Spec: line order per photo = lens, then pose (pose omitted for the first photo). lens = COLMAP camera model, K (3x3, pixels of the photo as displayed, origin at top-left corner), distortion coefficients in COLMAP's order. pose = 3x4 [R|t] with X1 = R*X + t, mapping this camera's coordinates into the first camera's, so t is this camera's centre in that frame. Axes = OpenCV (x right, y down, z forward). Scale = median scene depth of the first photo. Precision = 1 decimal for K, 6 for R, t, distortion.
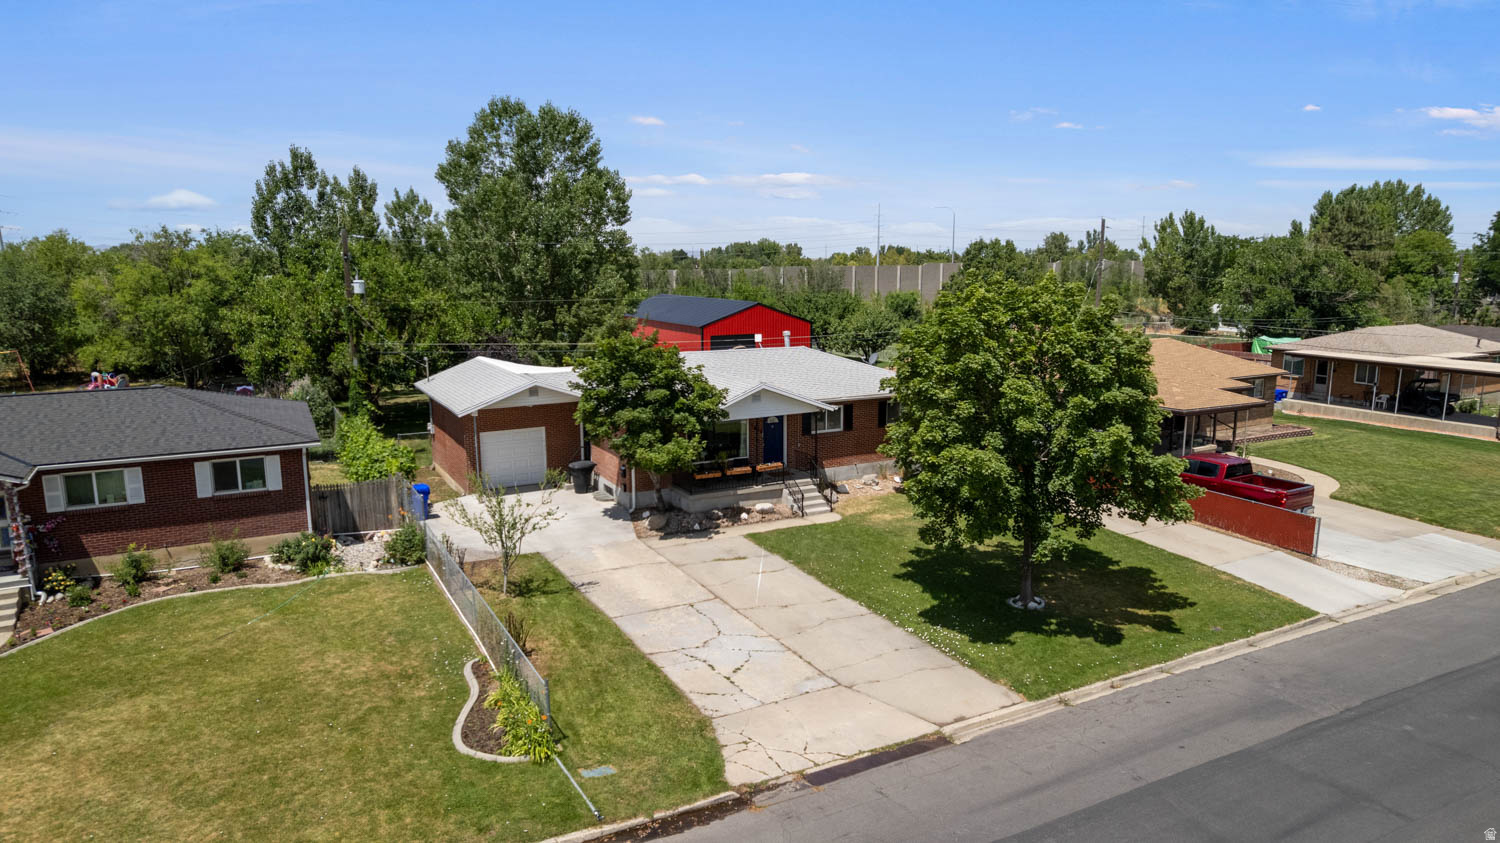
lens RADIAL K [[962.1, 0, 751.9], [0, 962.1, 425.6], [0, 0, 1]] dist [-0.091548, 0.088175]
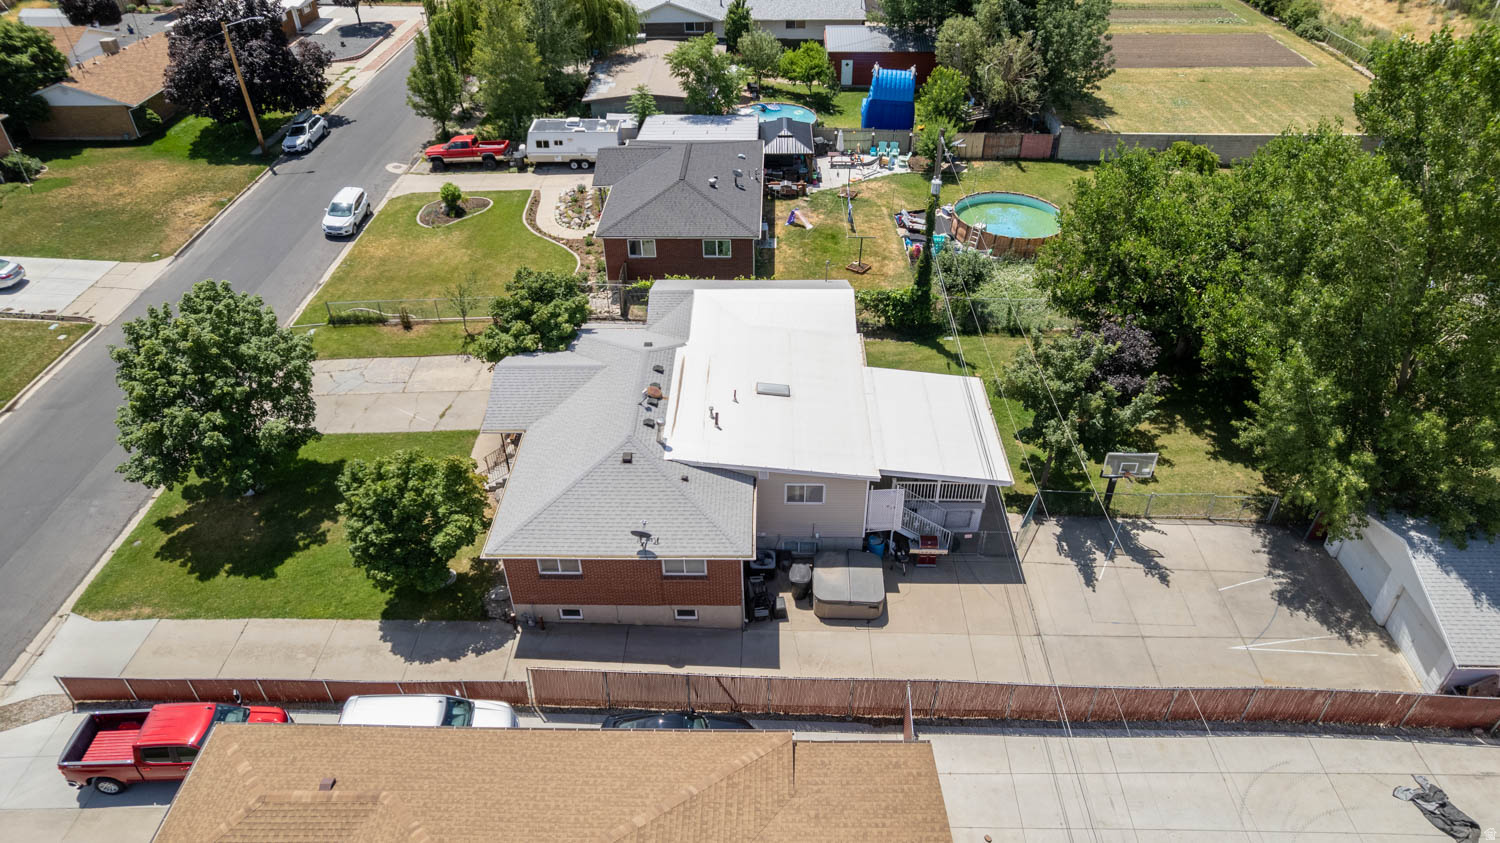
lens RADIAL K [[962.1, 0, 751.9], [0, 962.1, 425.6], [0, 0, 1]] dist [-0.091548, 0.088175]
pose [[-0.492471, 0.517343, -0.699877, 0.944464], [-0.153925, 0.739704, 0.655092, -1.058070], [0.856609, 0.430342, -0.284651, 2.157928]]
